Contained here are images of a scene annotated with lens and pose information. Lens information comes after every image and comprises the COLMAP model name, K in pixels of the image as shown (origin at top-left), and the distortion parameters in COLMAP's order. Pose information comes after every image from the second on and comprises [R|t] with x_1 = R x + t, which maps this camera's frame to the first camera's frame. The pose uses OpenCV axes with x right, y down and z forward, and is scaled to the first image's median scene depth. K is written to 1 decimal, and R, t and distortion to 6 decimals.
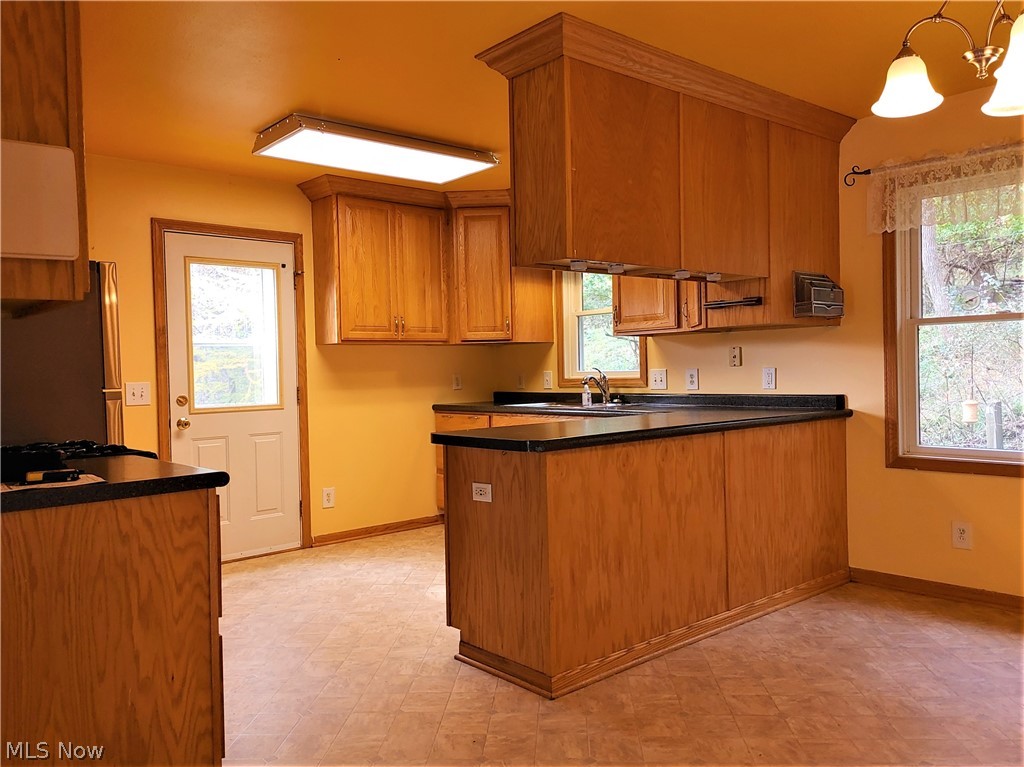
lens RADIAL K [[804.6, 0, 517.2], [0, 804.6, 379.1], [0, 0, 1]] dist [0.103149, -0.133182]
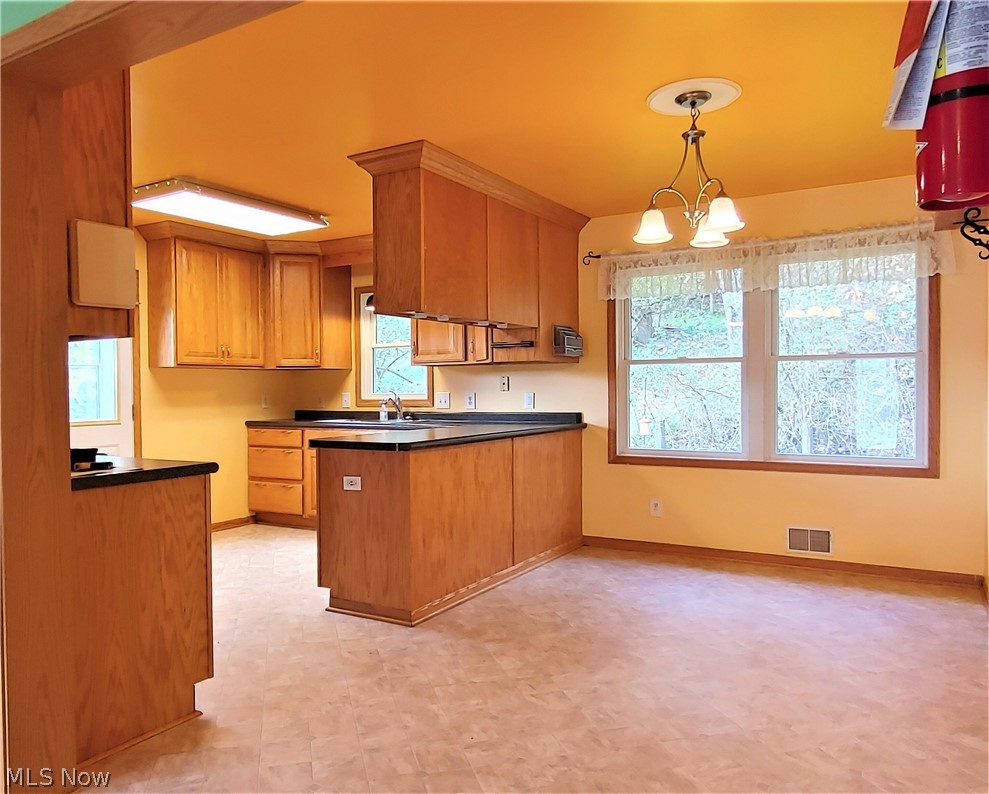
lens RADIAL K [[763.8, 0, 471.6], [0, 763.8, 397.3], [0, 0, 1]] dist [-0.003032, 0.001067]
pose [[0.952887, 0.010439, 0.303146, -0.195091], [-0.008395, 0.999932, -0.008043, 0.005833], [-0.303210, 0.005119, 0.952910, -0.212518]]
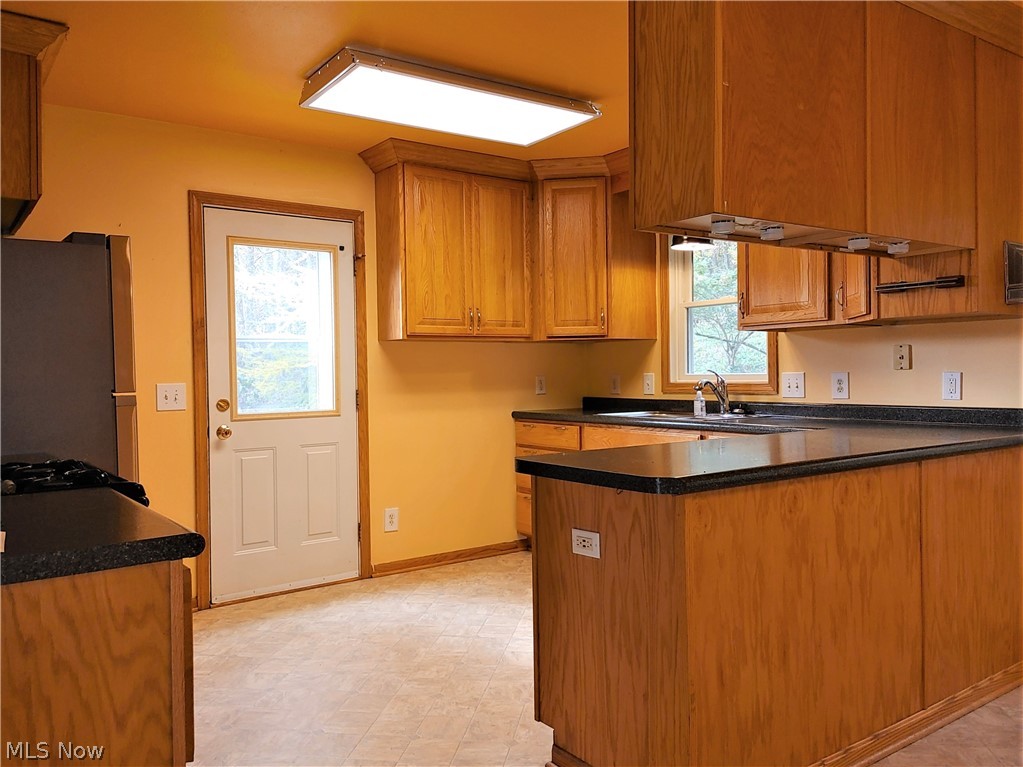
lens RADIAL K [[803.8, 0, 516.7], [0, 803.8, 379.1], [0, 0, 1]] dist [0.103149, -0.133182]
pose [[0.995612, 0.008636, -0.093177, -0.031833], [-0.008666, 0.999962, 0.000091, -0.004492], [0.093175, 0.000717, 0.995650, 0.226317]]
